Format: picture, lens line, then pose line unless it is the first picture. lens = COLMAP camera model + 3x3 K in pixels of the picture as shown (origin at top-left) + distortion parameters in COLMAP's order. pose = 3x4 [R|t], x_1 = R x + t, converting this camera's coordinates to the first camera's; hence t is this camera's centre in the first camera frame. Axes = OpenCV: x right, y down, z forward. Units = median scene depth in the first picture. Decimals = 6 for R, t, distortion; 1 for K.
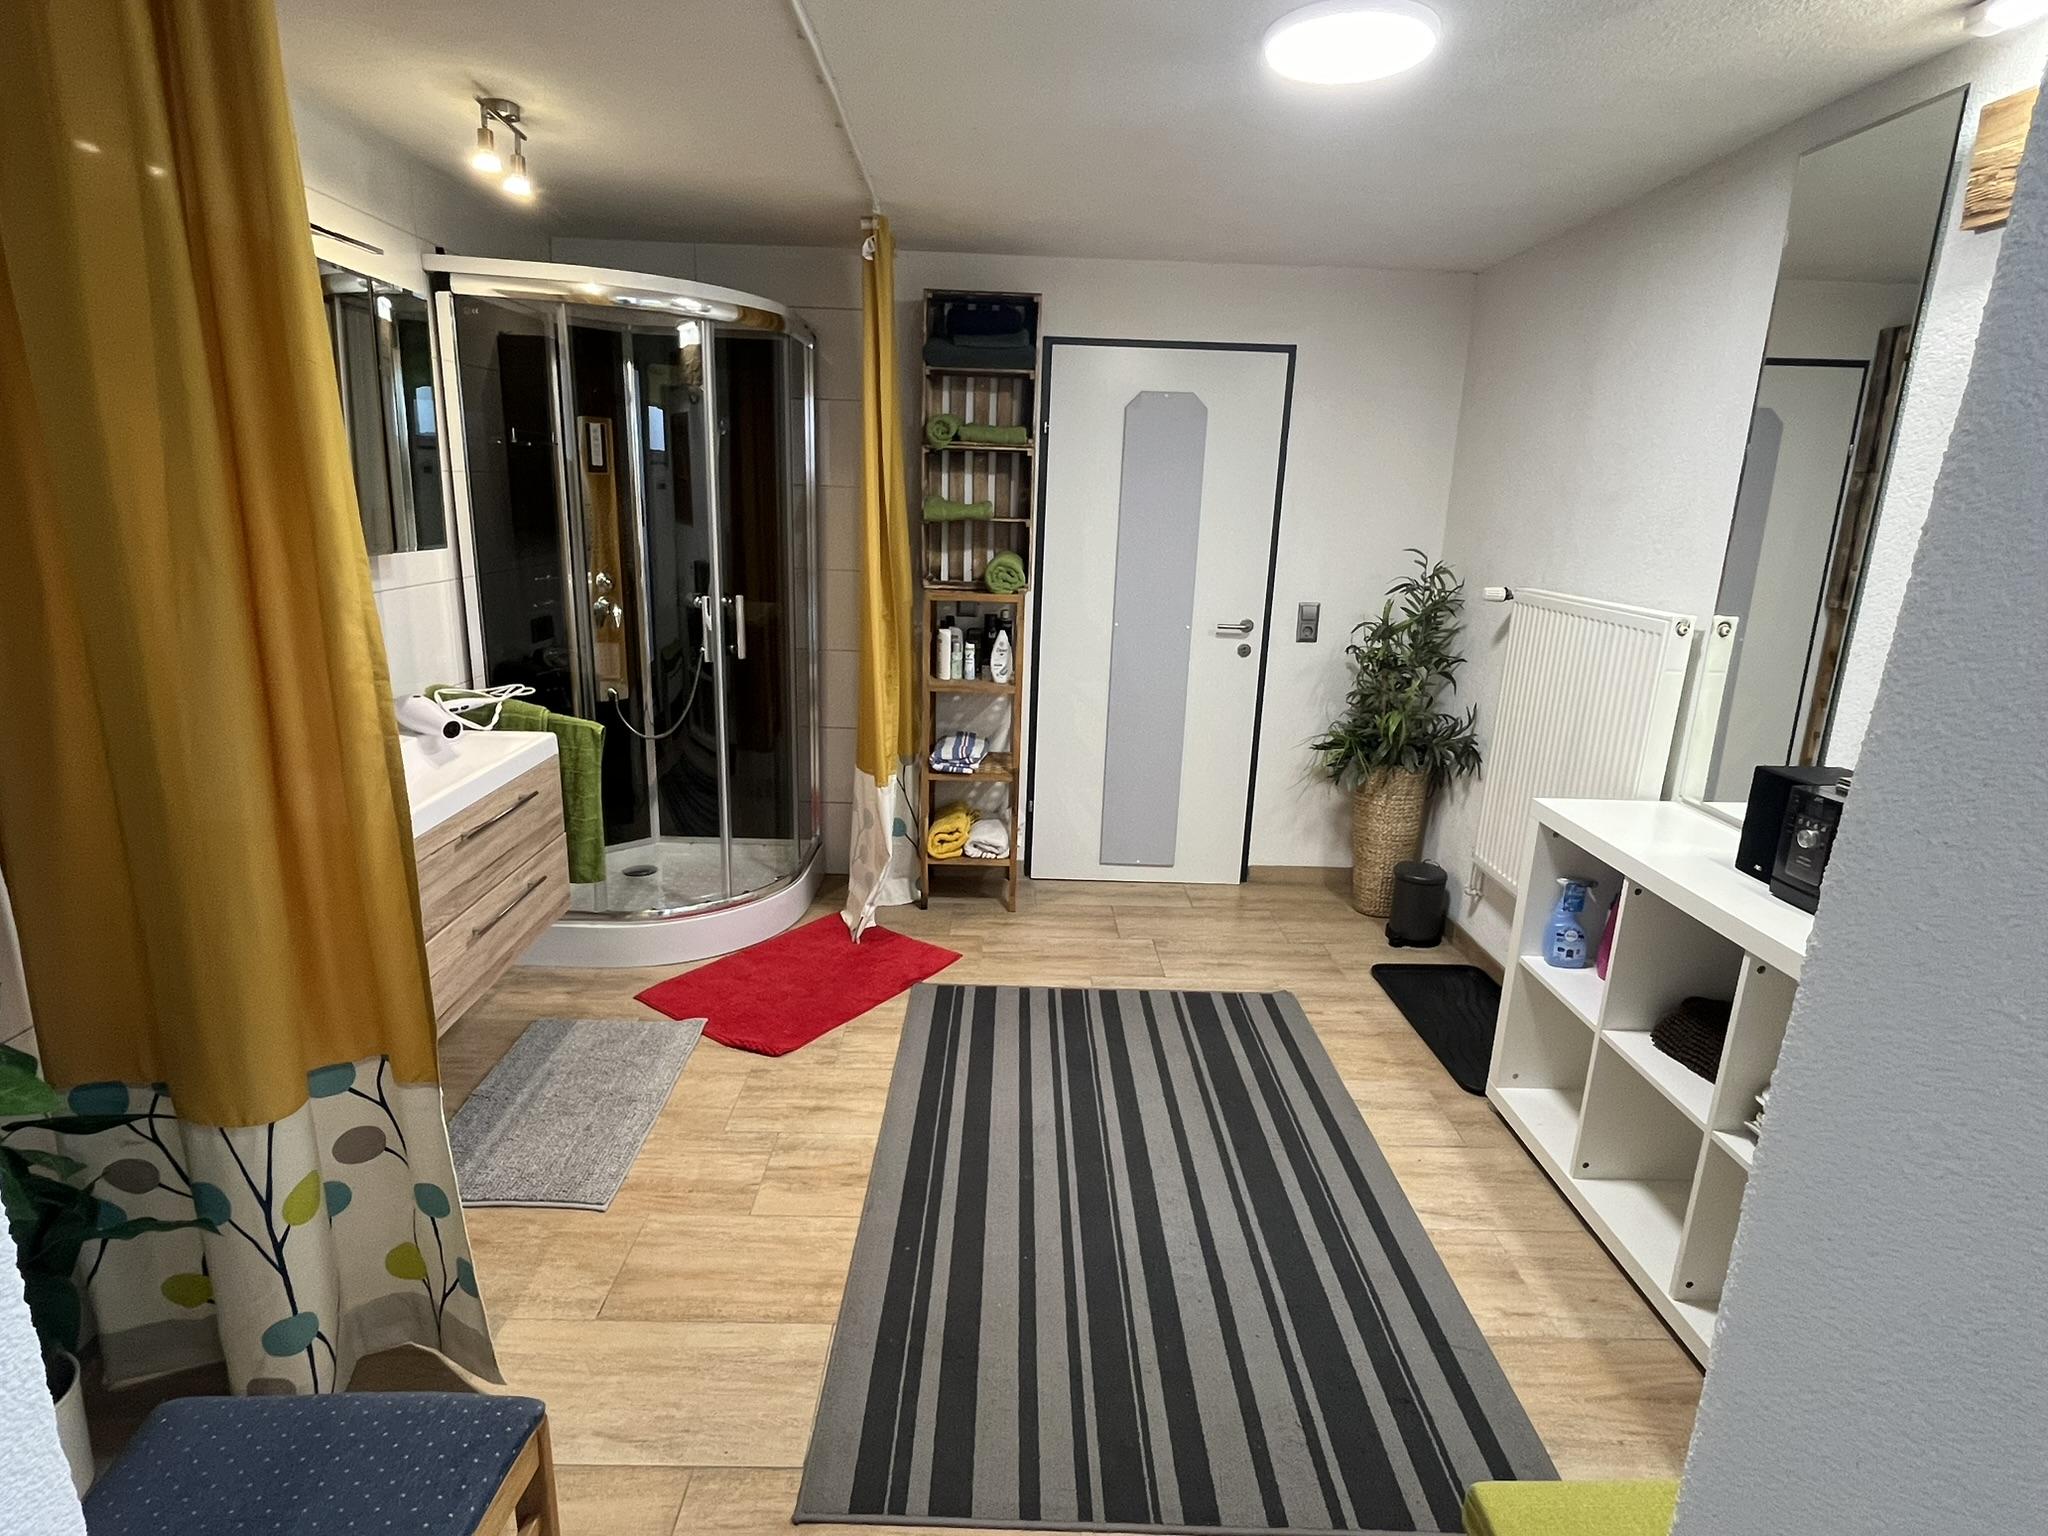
lens RADIAL K [[1048.5, 0, 1026.1], [0, 1048.5, 778.2], [0, 0, 1]] dist [-0.003951, -0.001037]
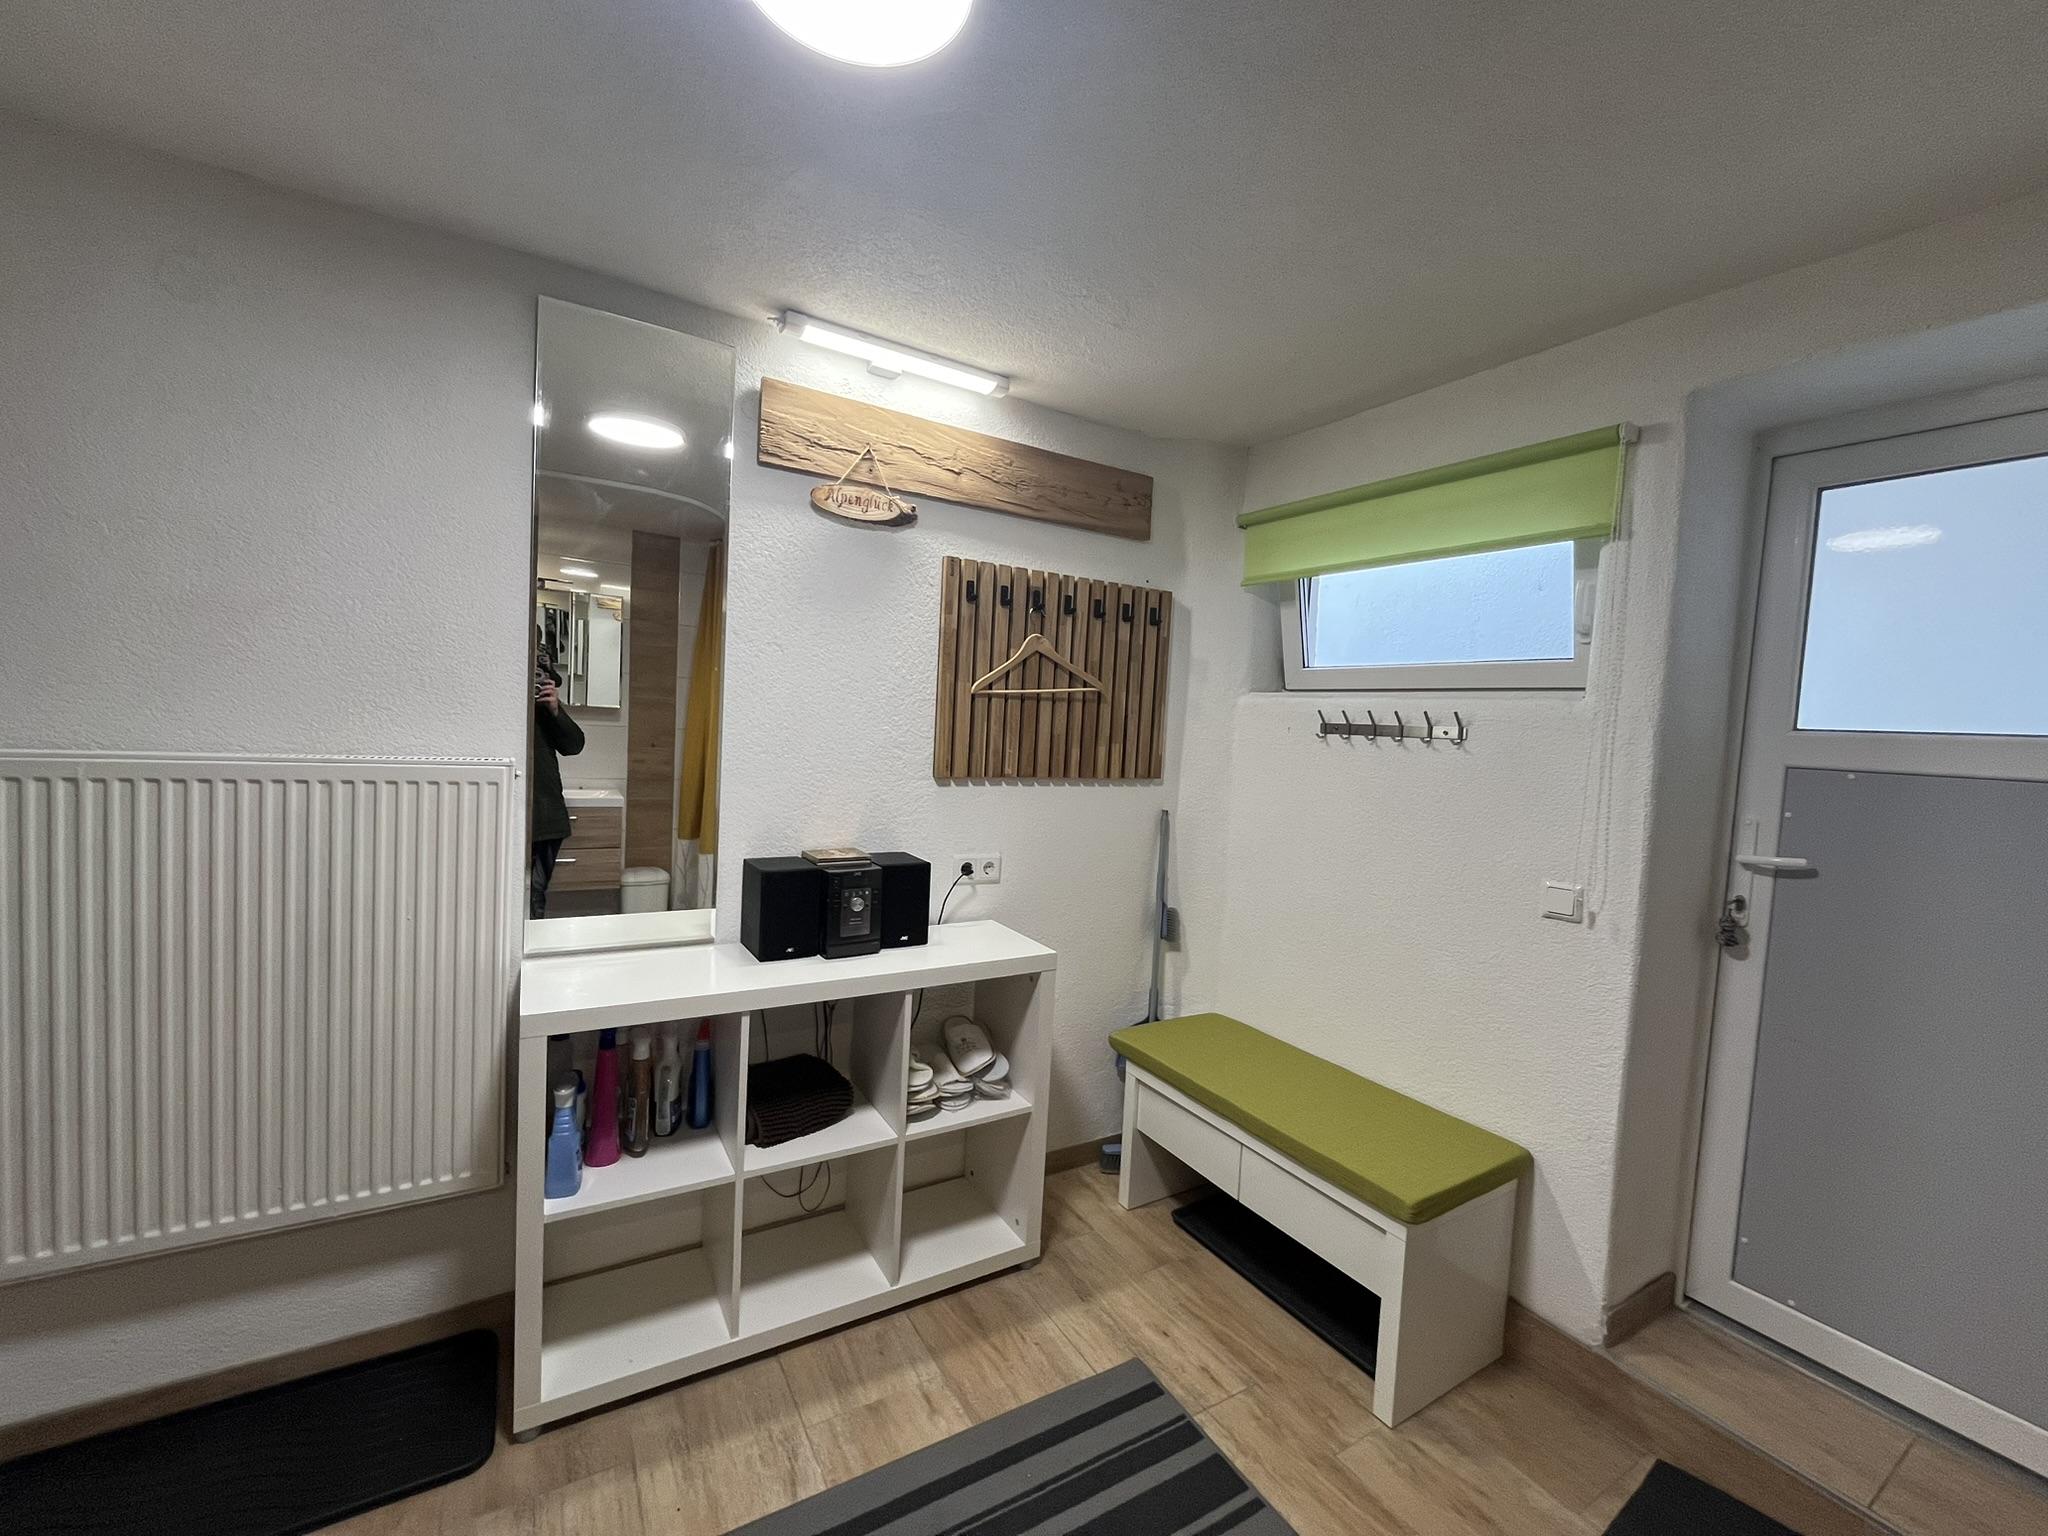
lens RADIAL K [[832.8, 0, 1018.9], [0, 832.8, 767.1], [0, 0, 1]] dist [0.000790, 0.000032]
pose [[-0.502663, -0.108244, 0.857679, -0.196840], [0.152873, 0.965364, 0.211429, -0.235156], [-0.850858, 0.237394, -0.468705, 0.988666]]
